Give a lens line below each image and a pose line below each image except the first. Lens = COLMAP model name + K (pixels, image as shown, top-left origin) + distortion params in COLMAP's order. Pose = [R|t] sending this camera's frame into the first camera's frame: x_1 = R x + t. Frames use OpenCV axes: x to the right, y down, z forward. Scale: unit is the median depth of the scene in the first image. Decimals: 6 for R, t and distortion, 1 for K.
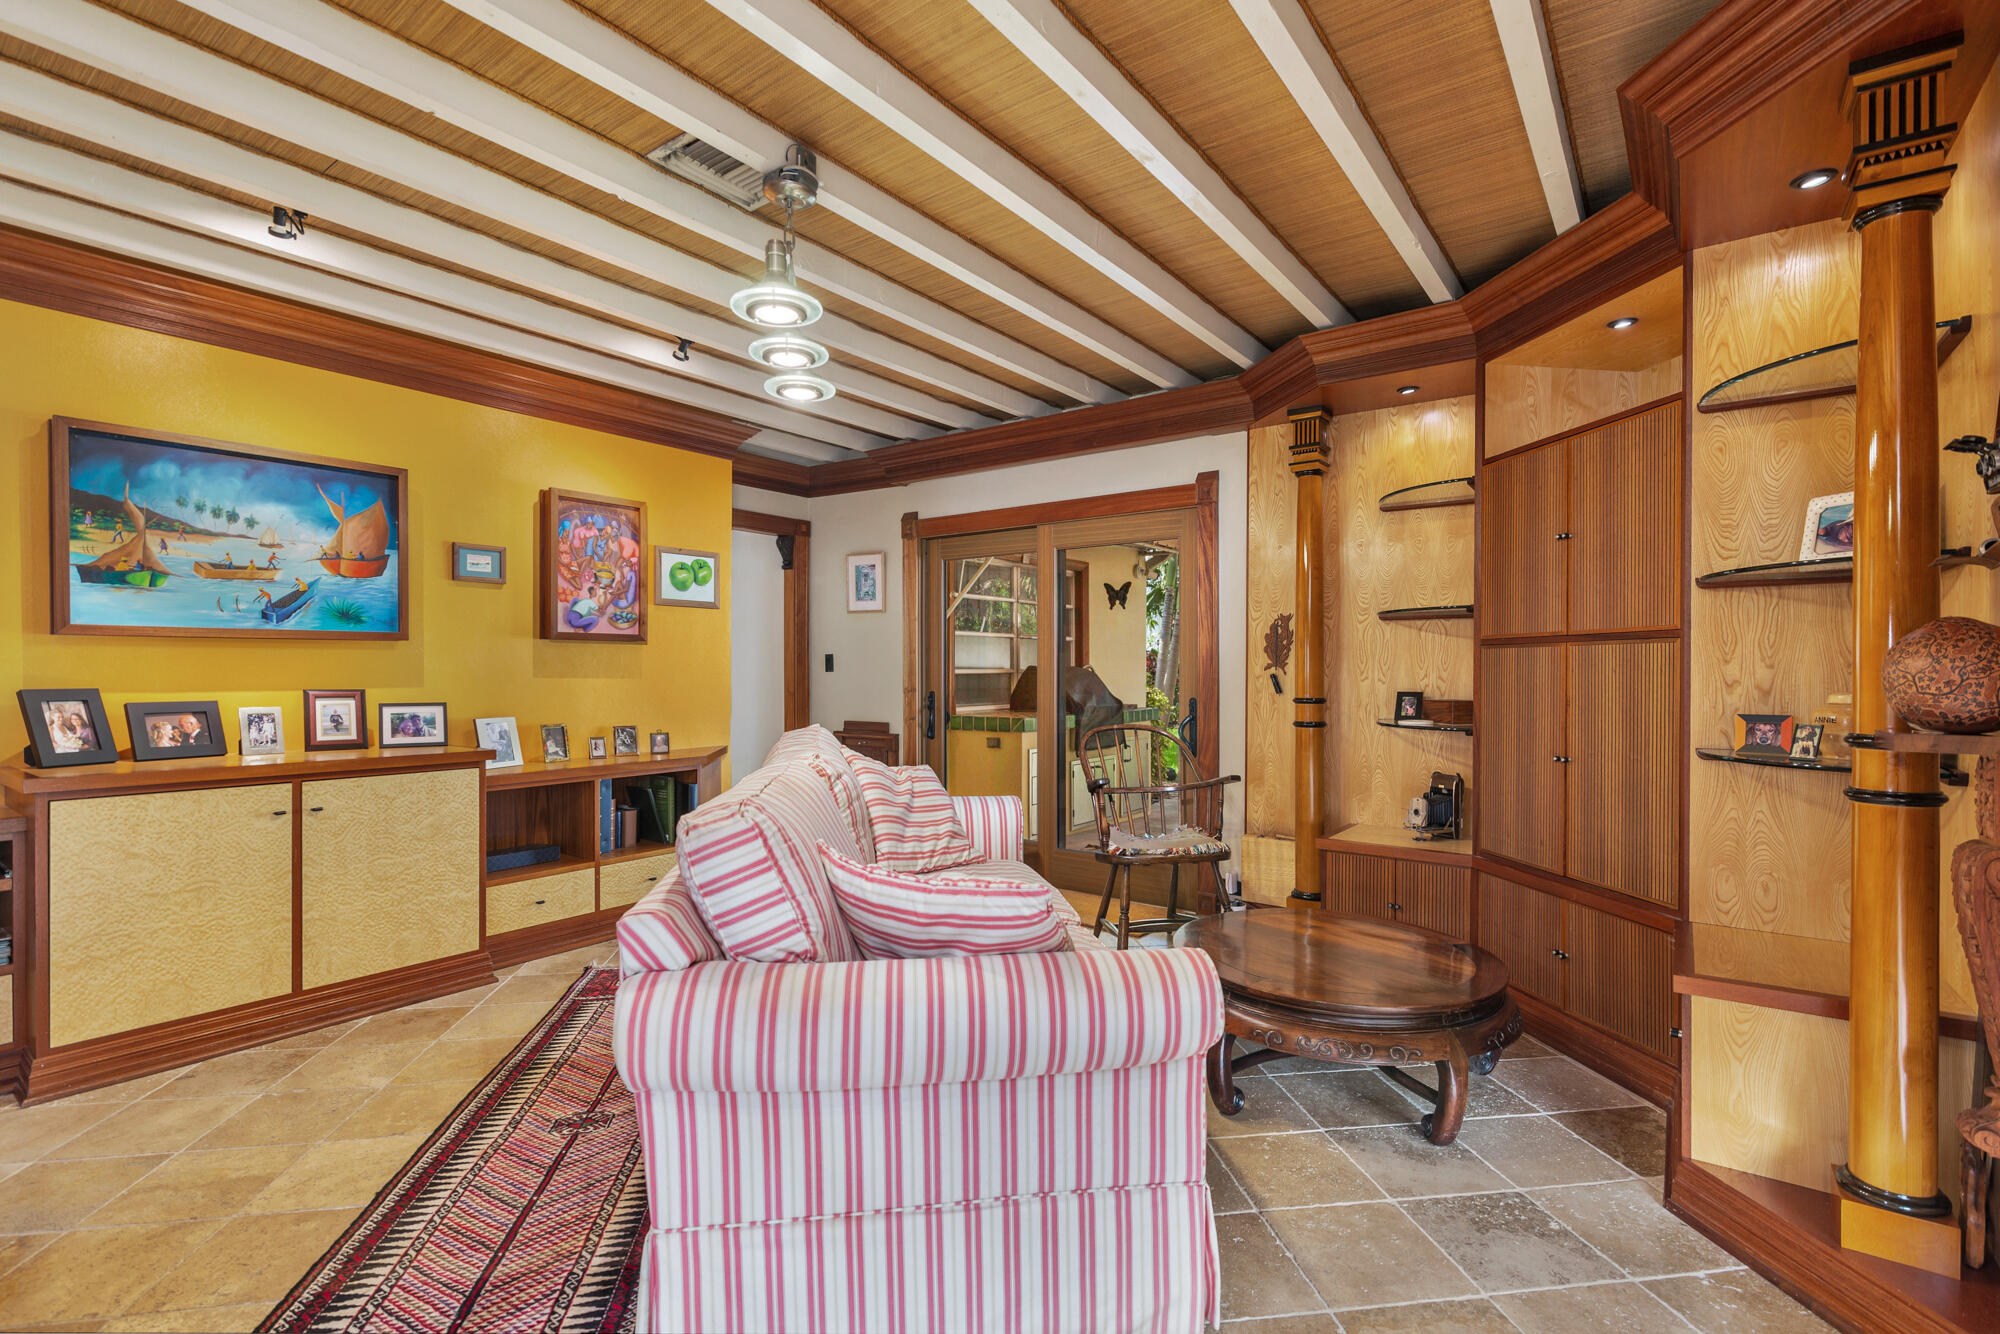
lens RADIAL K [[910.4, 0, 991.0], [0, 910.4, 685.3], [0, 0, 1]] dist [0.002254, -0.000821]
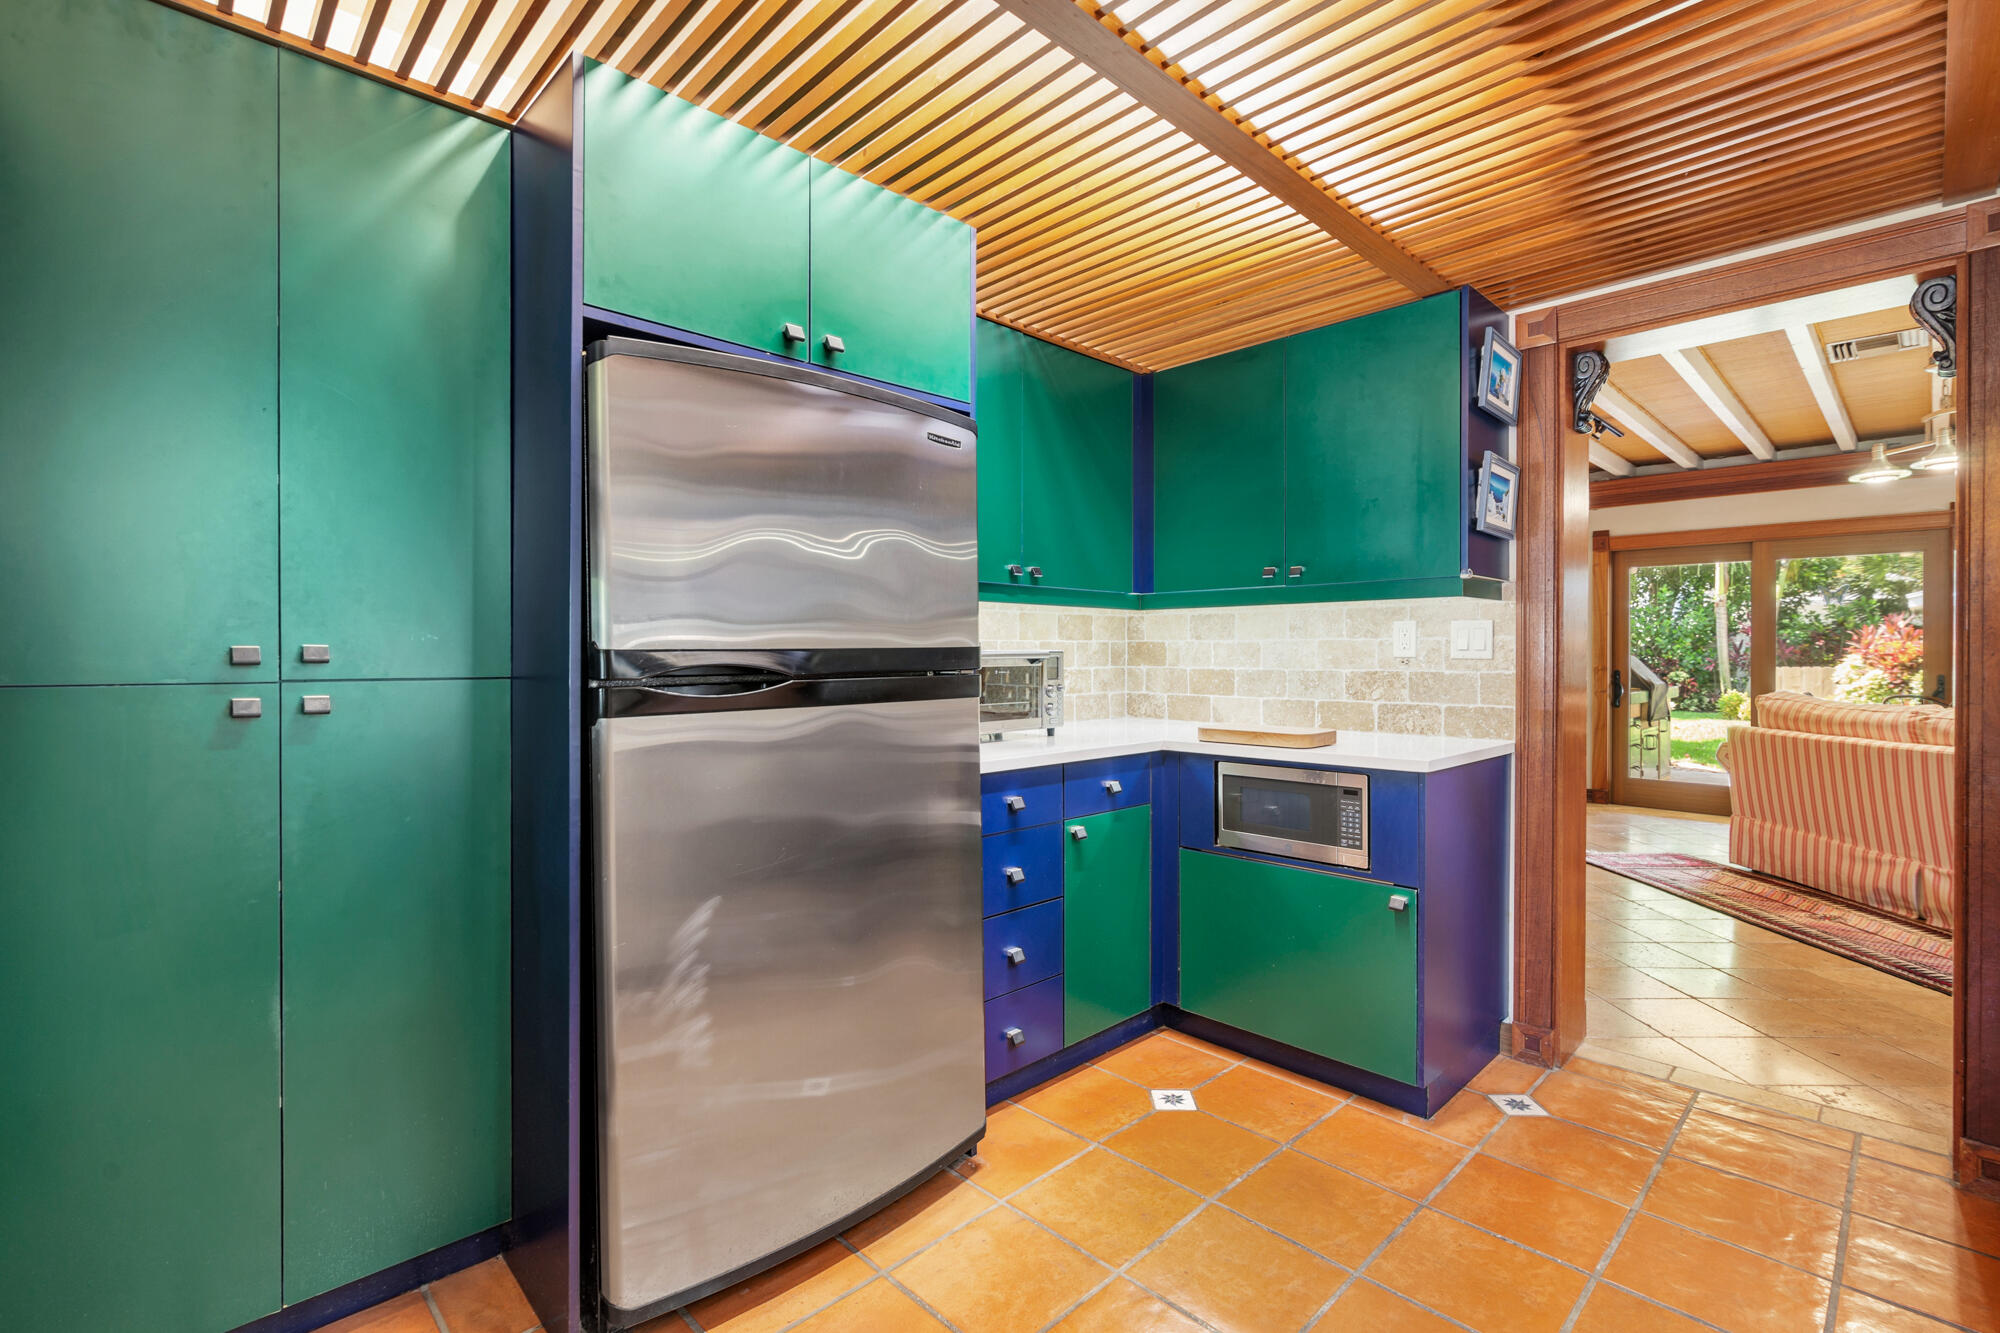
lens RADIAL K [[910.4, 0, 1005.1], [0, 910.4, 660.3], [0, 0, 1]] dist [0.002254, -0.000821]
pose [[0.987574, 0.000530, -0.157154, -1.046375], [-0.002147, 0.999947, -0.010119, 0.010624], [0.157140, 0.010330, 0.987522, -0.573743]]
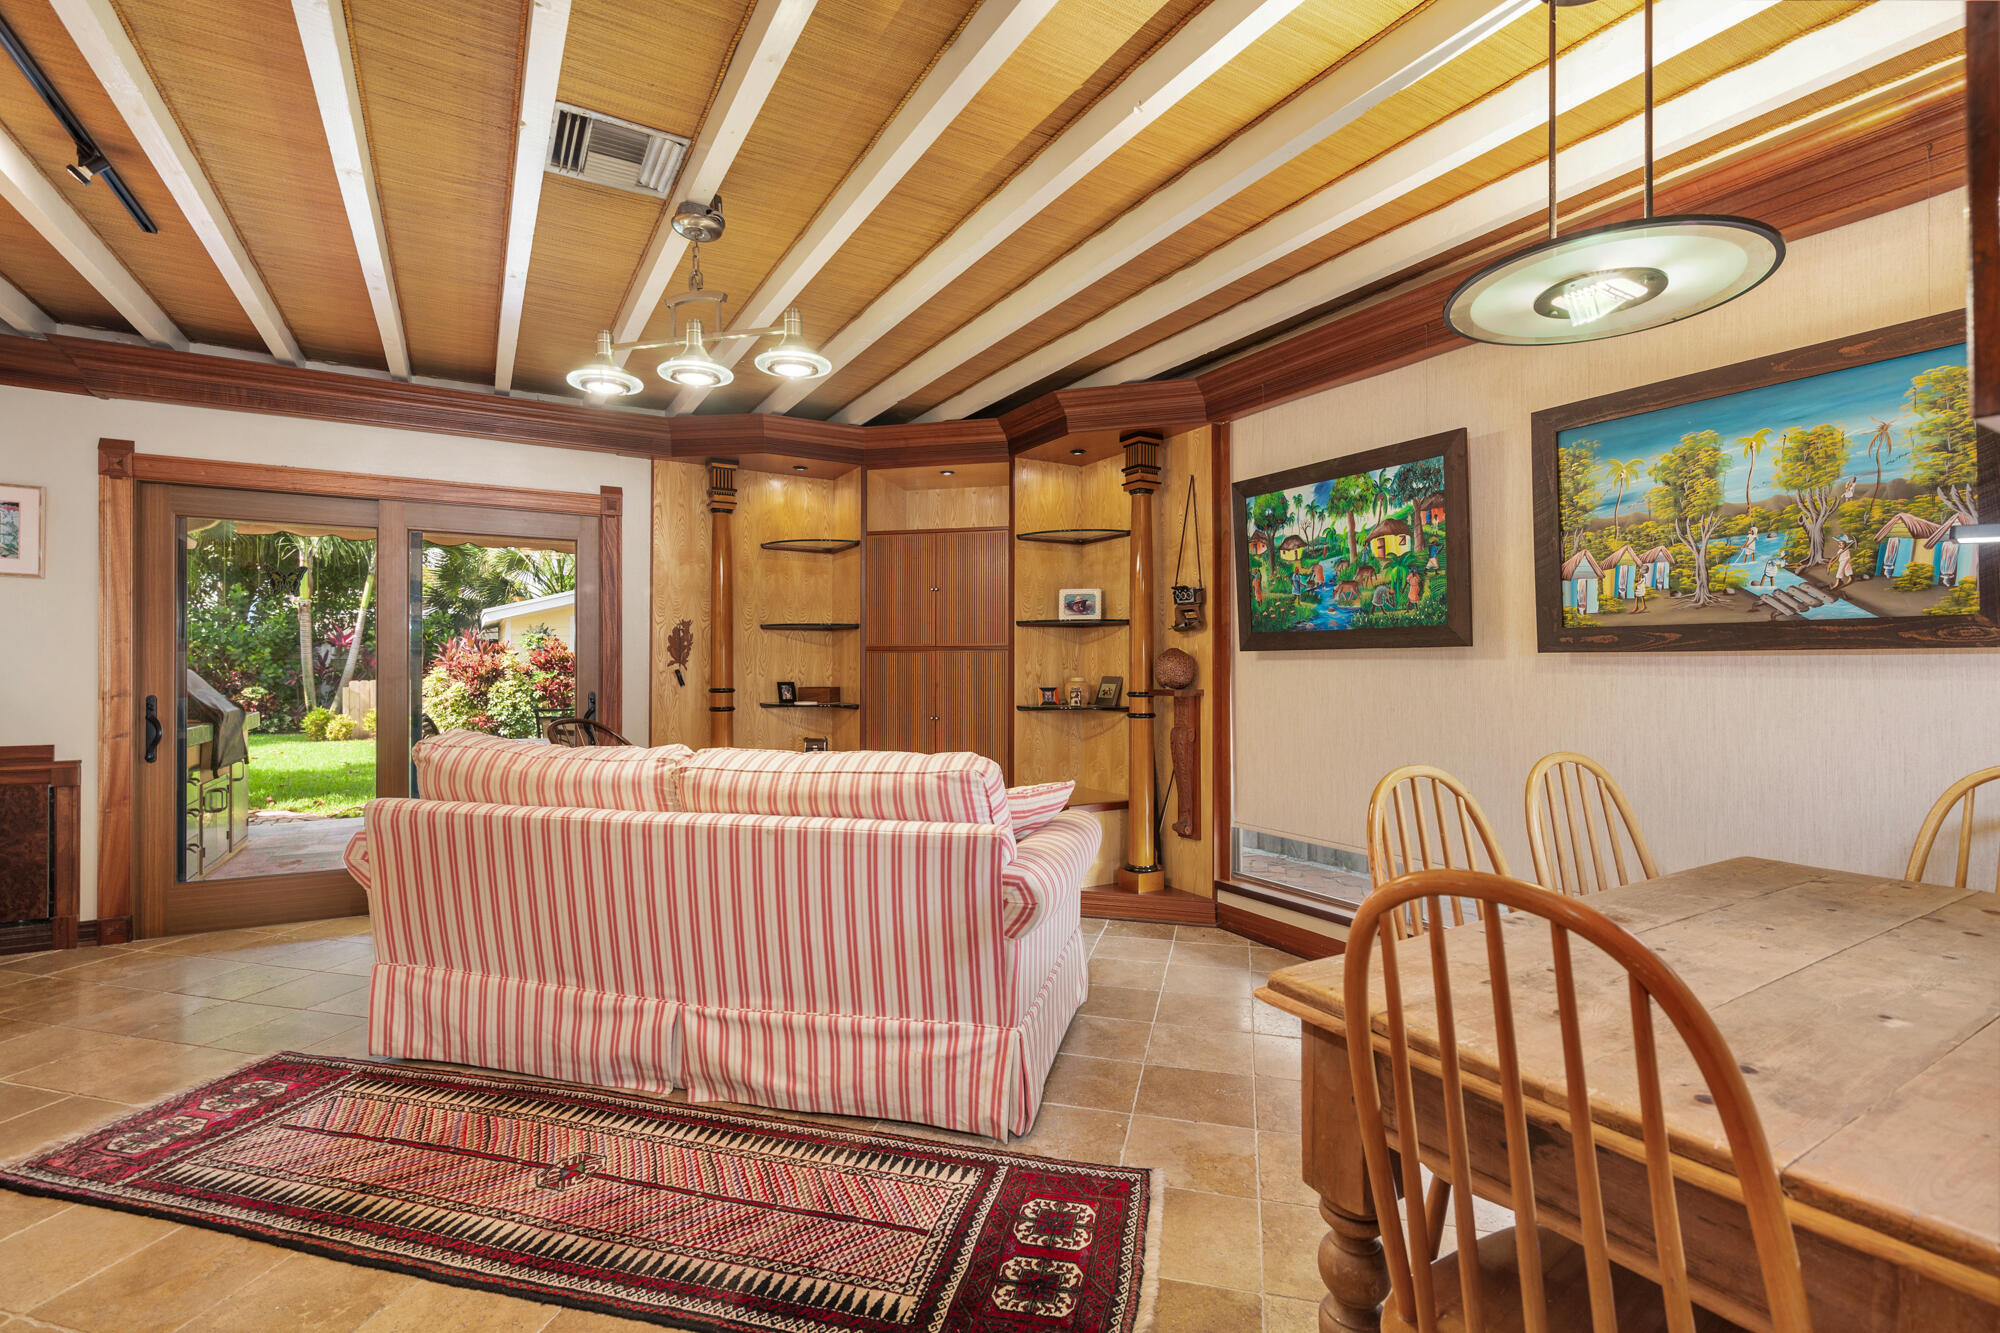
lens RADIAL K [[910.4, 0, 1005.4], [0, 910.4, 663.6], [0, 0, 1]] dist [0.002254, -0.000821]
pose [[0.391006, 0.002834, 0.920384, -0.682108], [0.015064, 0.999842, -0.009478, -0.002674], [-0.920265, 0.017570, 0.390902, 0.152211]]
